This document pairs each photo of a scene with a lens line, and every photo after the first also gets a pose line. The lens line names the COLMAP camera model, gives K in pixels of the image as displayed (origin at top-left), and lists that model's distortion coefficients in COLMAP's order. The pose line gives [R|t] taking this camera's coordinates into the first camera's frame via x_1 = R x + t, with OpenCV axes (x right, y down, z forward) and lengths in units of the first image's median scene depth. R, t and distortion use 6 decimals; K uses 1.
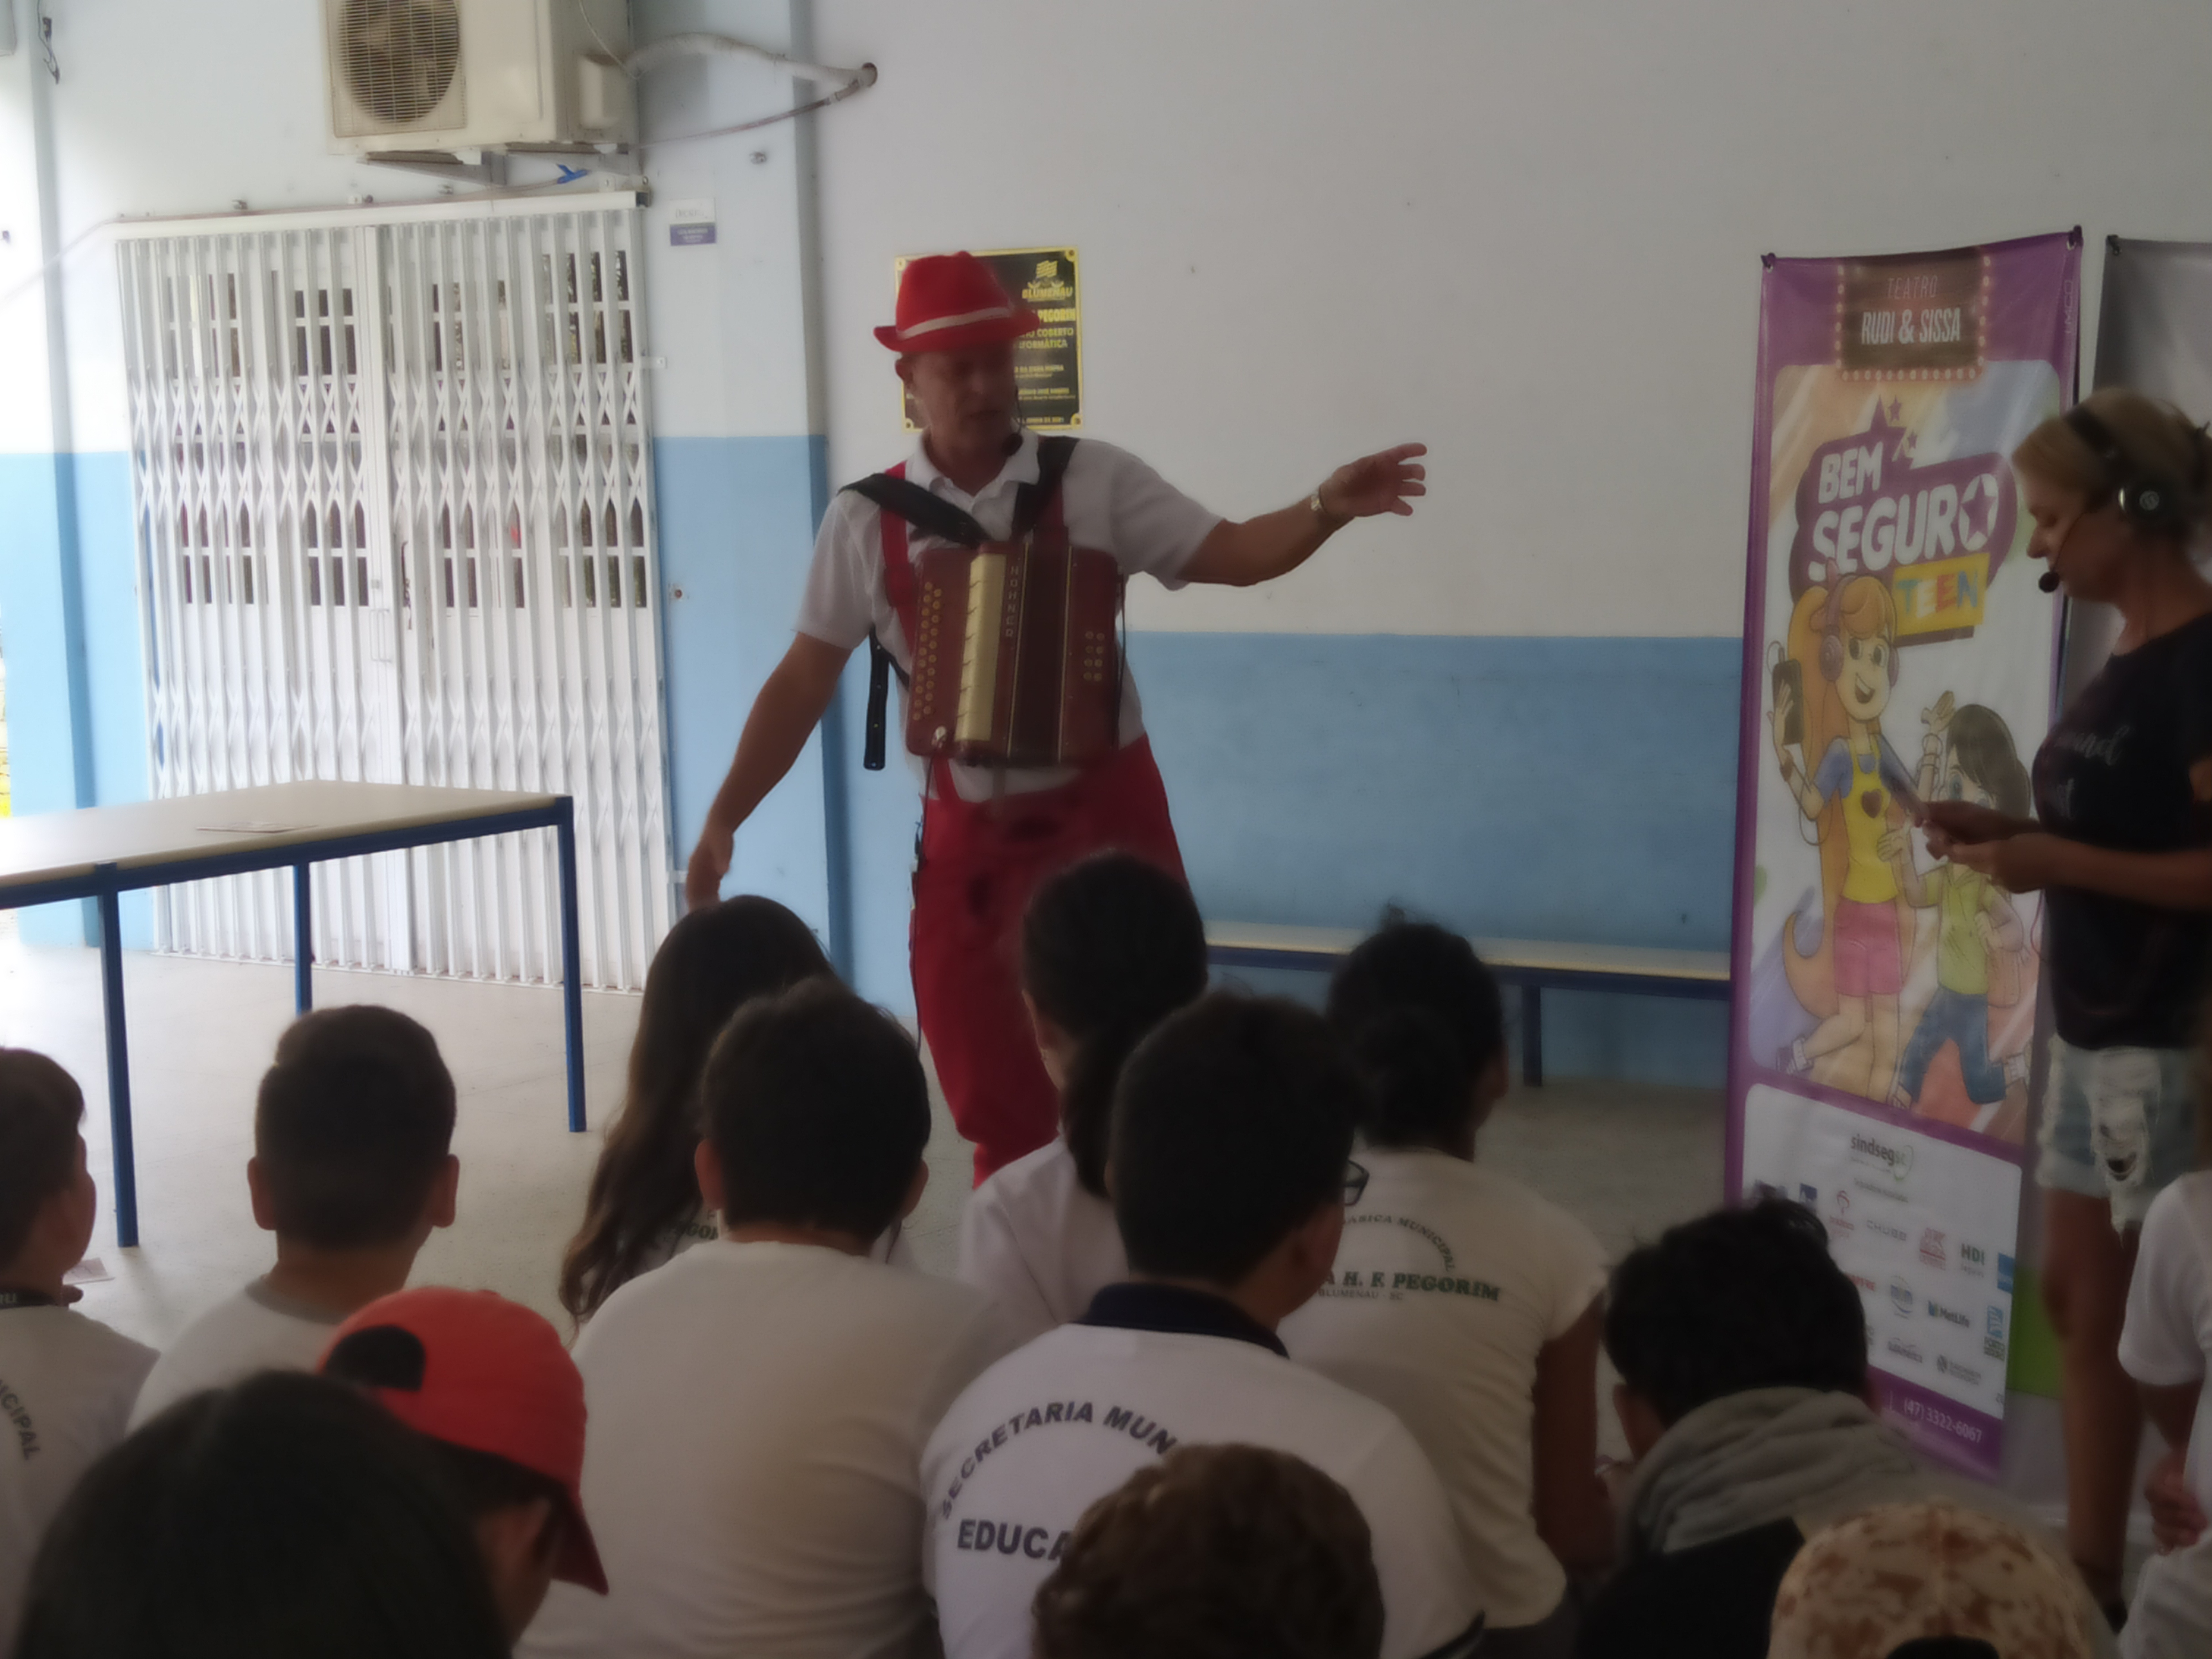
lens RADIAL K [[3995.5, 0, 1097.1], [0, 3995.5, 767.9], [0, 0, 1]] dist [0.146777, -0.418608]
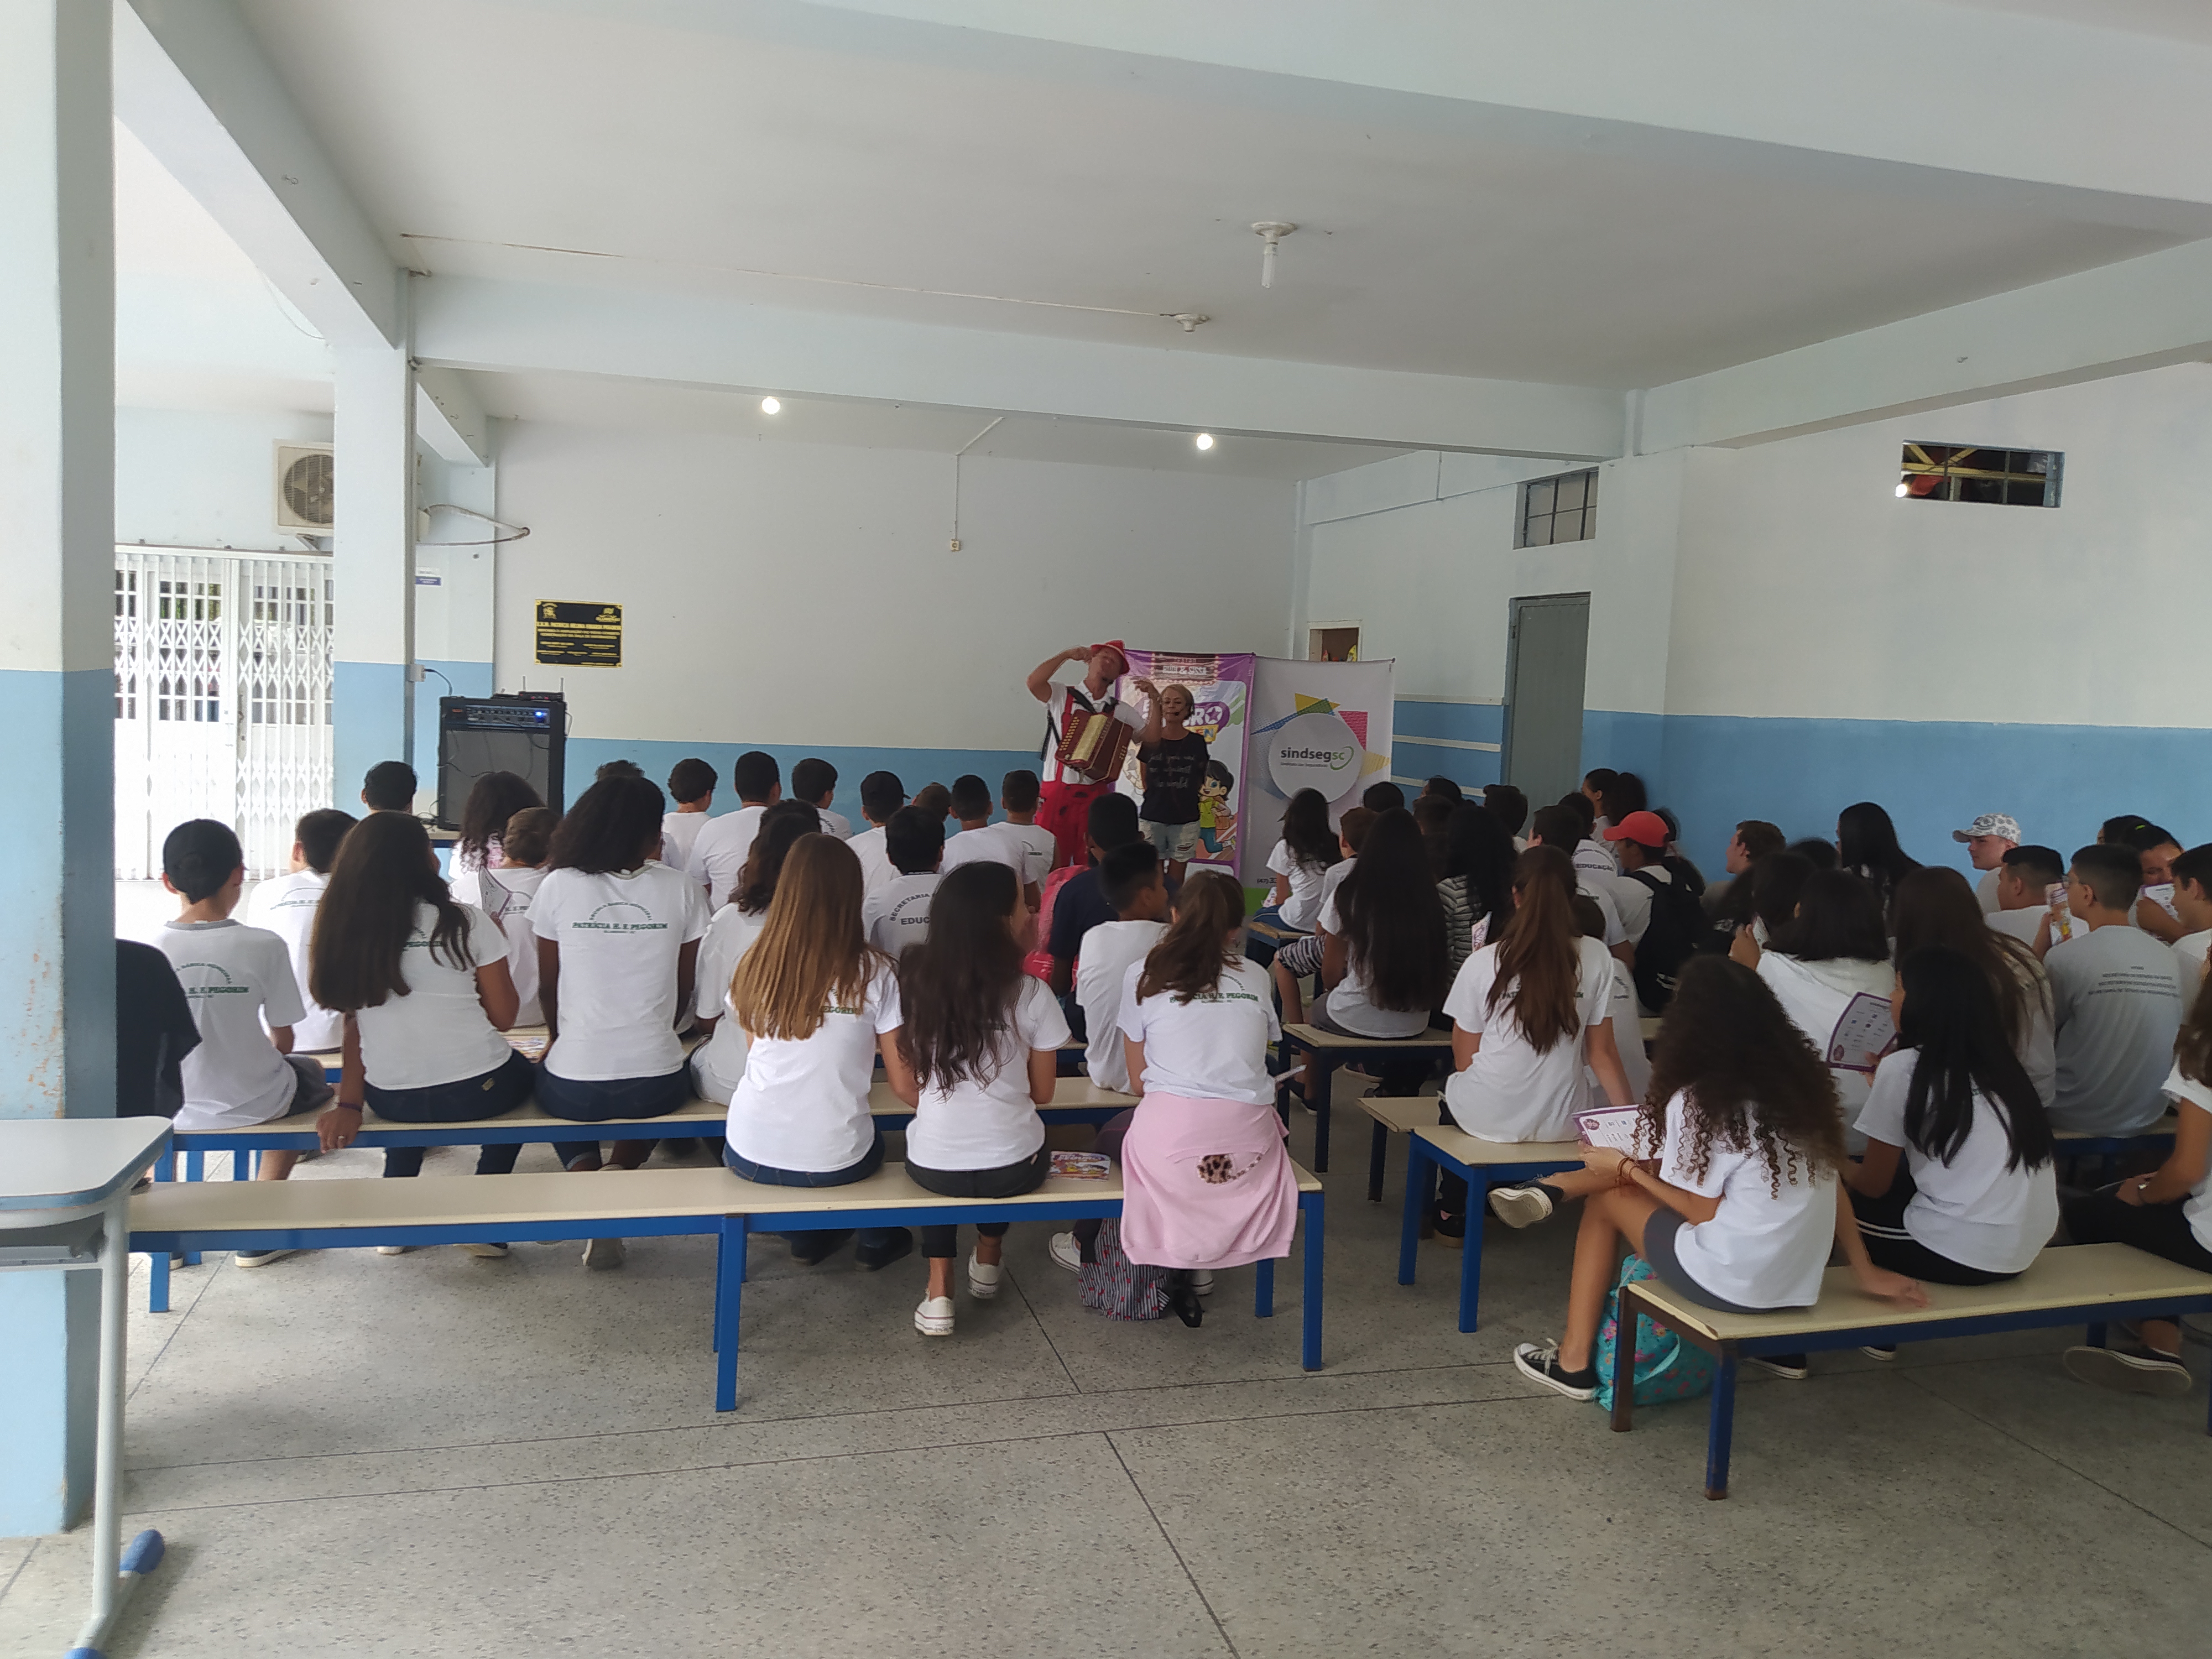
lens RADIAL K [[1693.1, 0, 1122.4], [0, 1693.1, 826.3], [0, 0, 1]] dist [0.132065, -0.234146]
pose [[0.613456, -0.014012, 0.789604, -0.748292], [0.015228, 0.999867, 0.005912, 0.025527], [-0.789582, 0.008397, 0.613588, -0.023853]]
